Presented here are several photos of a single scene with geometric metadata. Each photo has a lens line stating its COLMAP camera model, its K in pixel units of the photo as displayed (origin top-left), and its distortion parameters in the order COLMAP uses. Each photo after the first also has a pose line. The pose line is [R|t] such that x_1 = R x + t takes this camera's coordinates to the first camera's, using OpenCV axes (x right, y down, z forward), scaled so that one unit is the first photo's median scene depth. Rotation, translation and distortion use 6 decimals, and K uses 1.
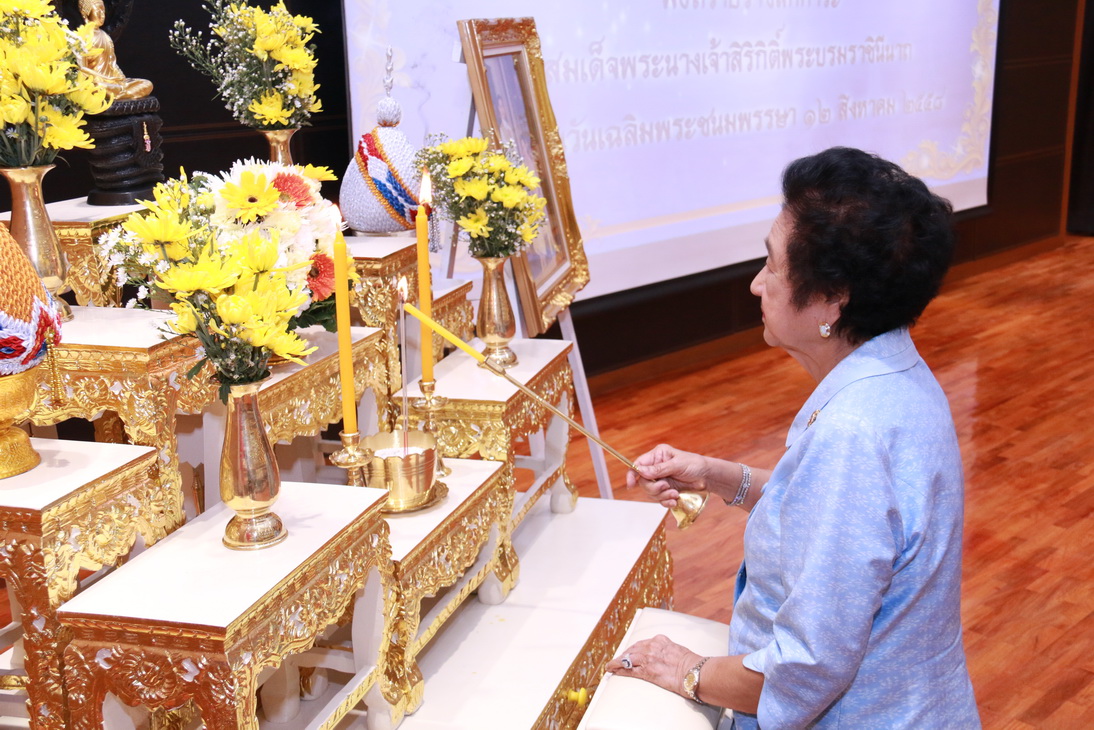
lens RADIAL K [[1353.9, 0, 547.0], [0, 1353.9, 365.0], [0, 0, 1]] dist [-0.009044, 0.329510]
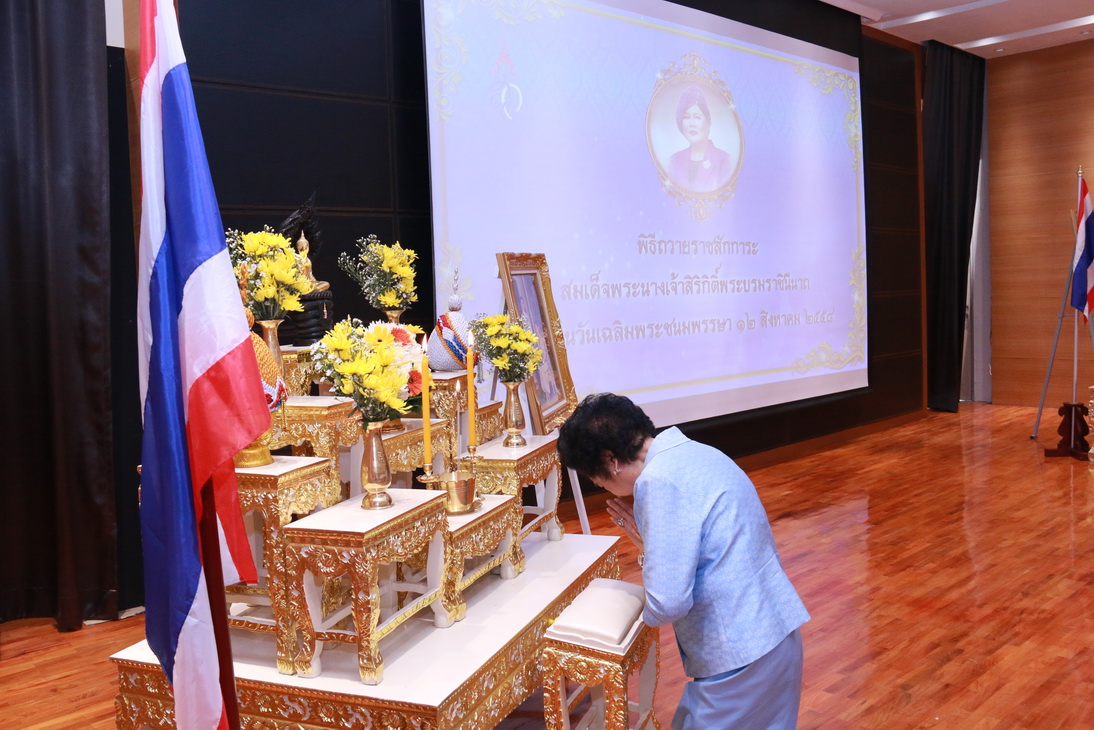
lens RADIAL K [[1016.0, 0, 545.2], [0, 1016.0, 310.8], [0, 0, 1]] dist [-0.209651, 0.009442]
pose [[0.999363, -0.001238, -0.035676, 0.051537], [-0.006188, 0.978256, -0.207310, 0.105127], [0.035157, 0.207398, 0.977625, -0.307796]]
